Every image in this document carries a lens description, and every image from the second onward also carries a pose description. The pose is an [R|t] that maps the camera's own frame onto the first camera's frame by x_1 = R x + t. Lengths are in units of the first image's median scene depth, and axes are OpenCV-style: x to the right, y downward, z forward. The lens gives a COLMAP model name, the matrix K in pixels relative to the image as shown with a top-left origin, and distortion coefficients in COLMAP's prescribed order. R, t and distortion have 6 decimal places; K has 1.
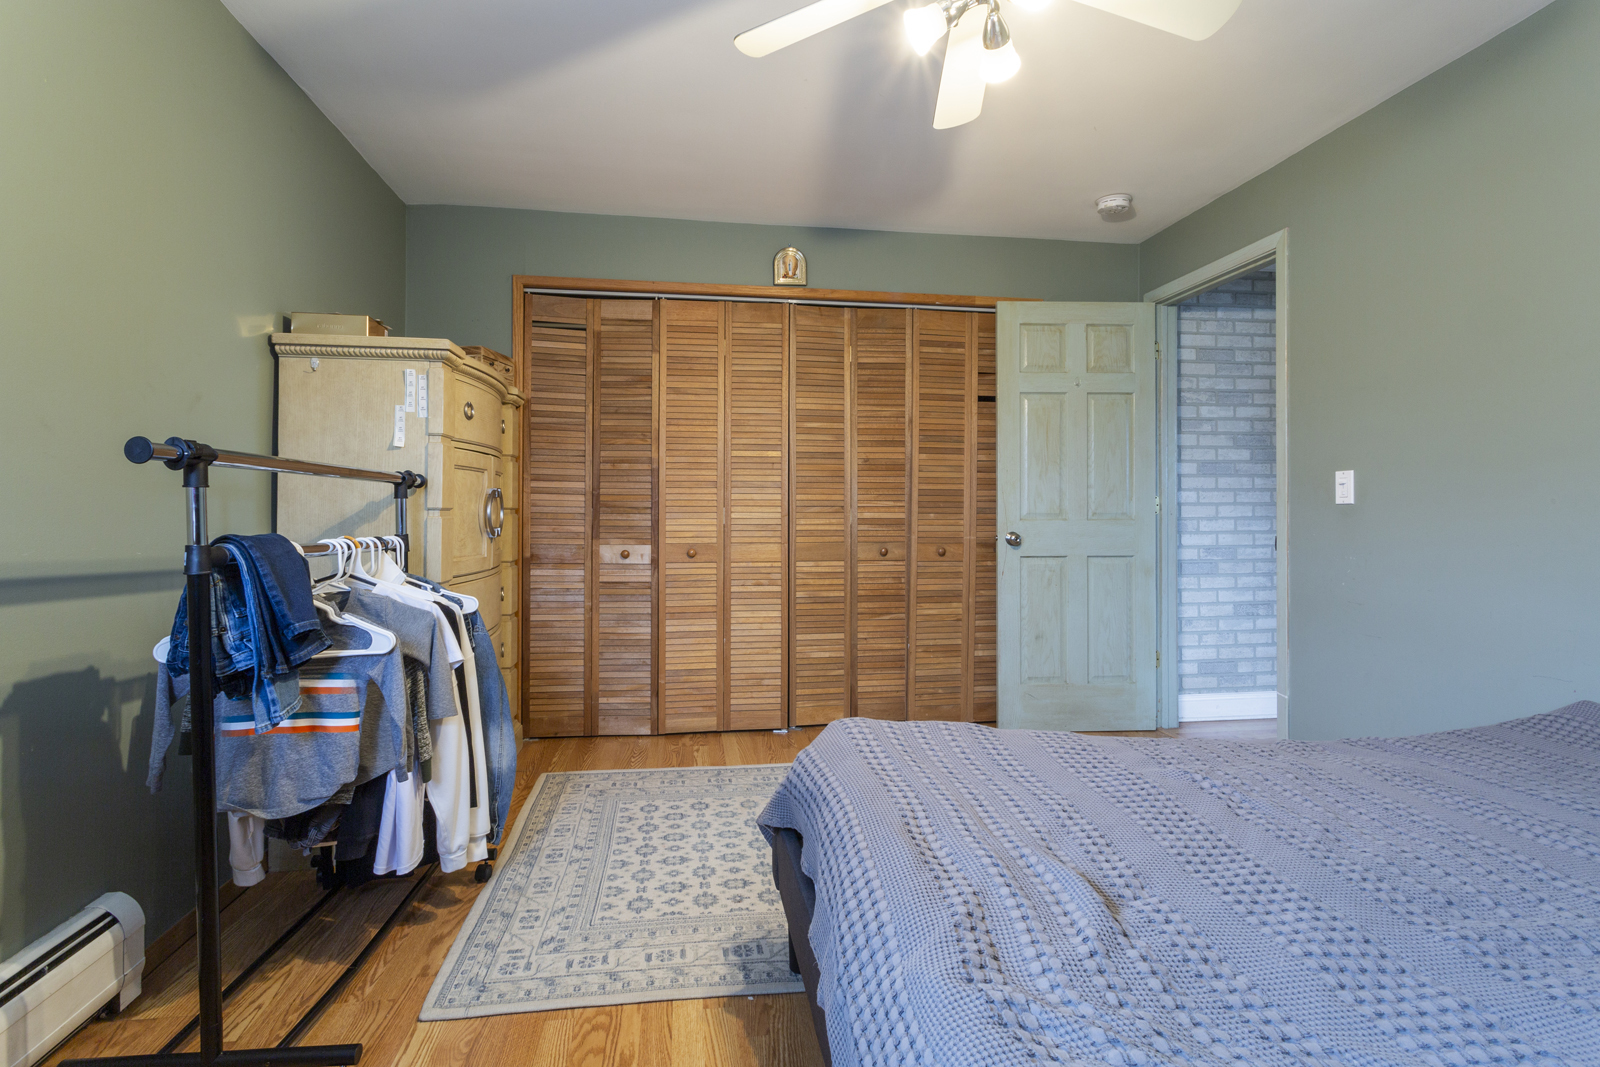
lens RADIAL K [[758.3, 0, 796.2], [0, 758.3, 511.7], [0, 0, 1]] dist [-0.009358, 0.007749]
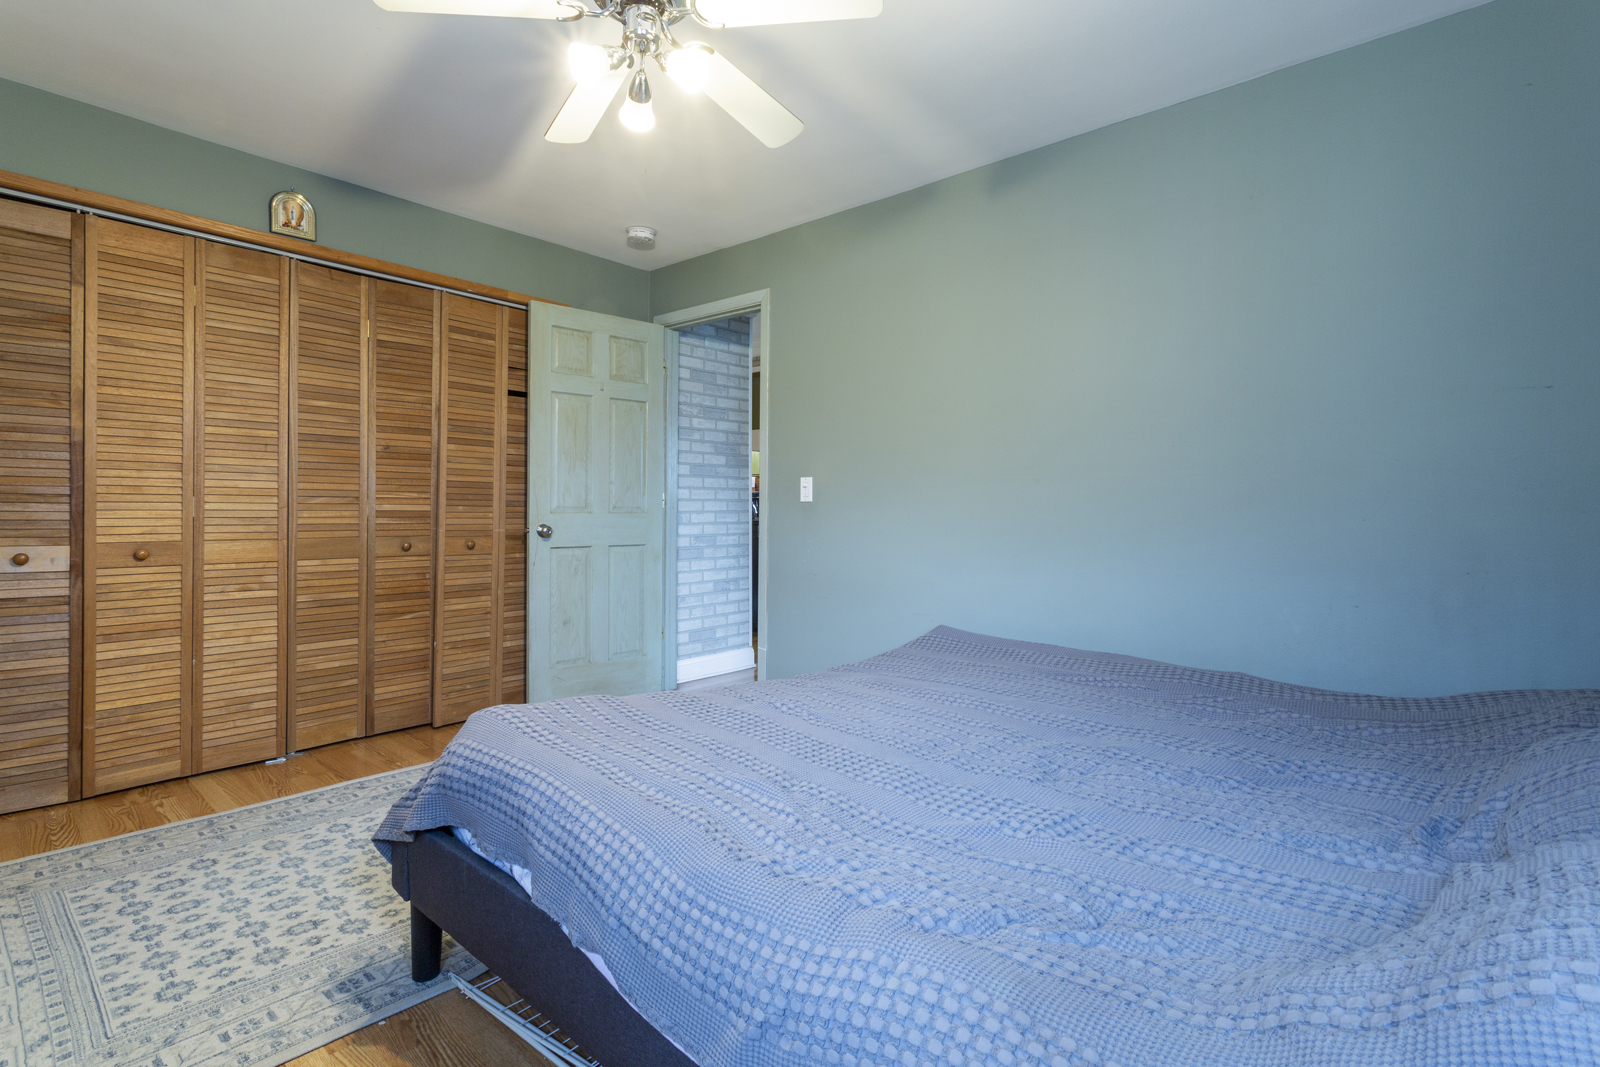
lens RADIAL K [[755.7, 0, 789.1], [0, 755.7, 516.2], [0, 0, 1]] dist [0.001259, 0.000951]
pose [[0.765660, -0.000312, 0.643245, -0.127894], [-0.009901, 0.999876, 0.012269, -0.000597], [-0.643169, -0.015763, 0.765562, -0.015063]]
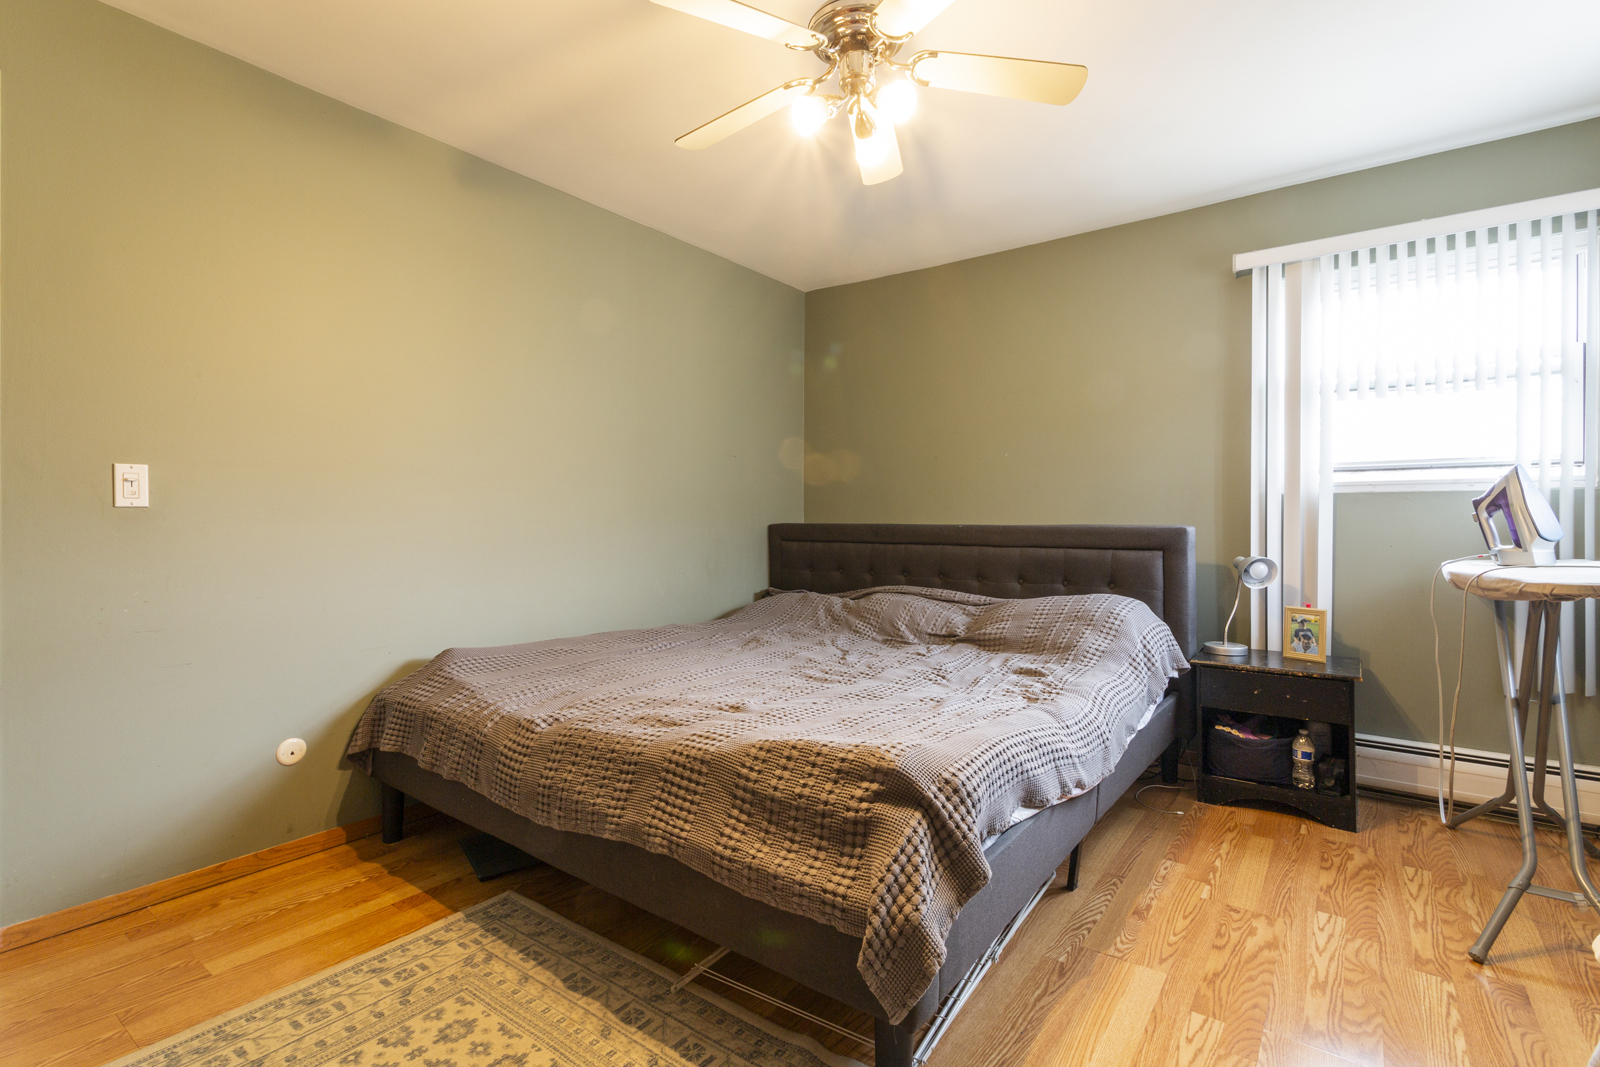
lens RADIAL K [[755.7, 0, 789.1], [0, 755.7, 516.2], [0, 0, 1]] dist [0.001259, 0.000951]
pose [[-0.706986, 0.001997, 0.707224, -0.225812], [-0.001453, 0.999990, -0.004276, -0.001500], [-0.707226, -0.004051, -0.706976, 0.791854]]
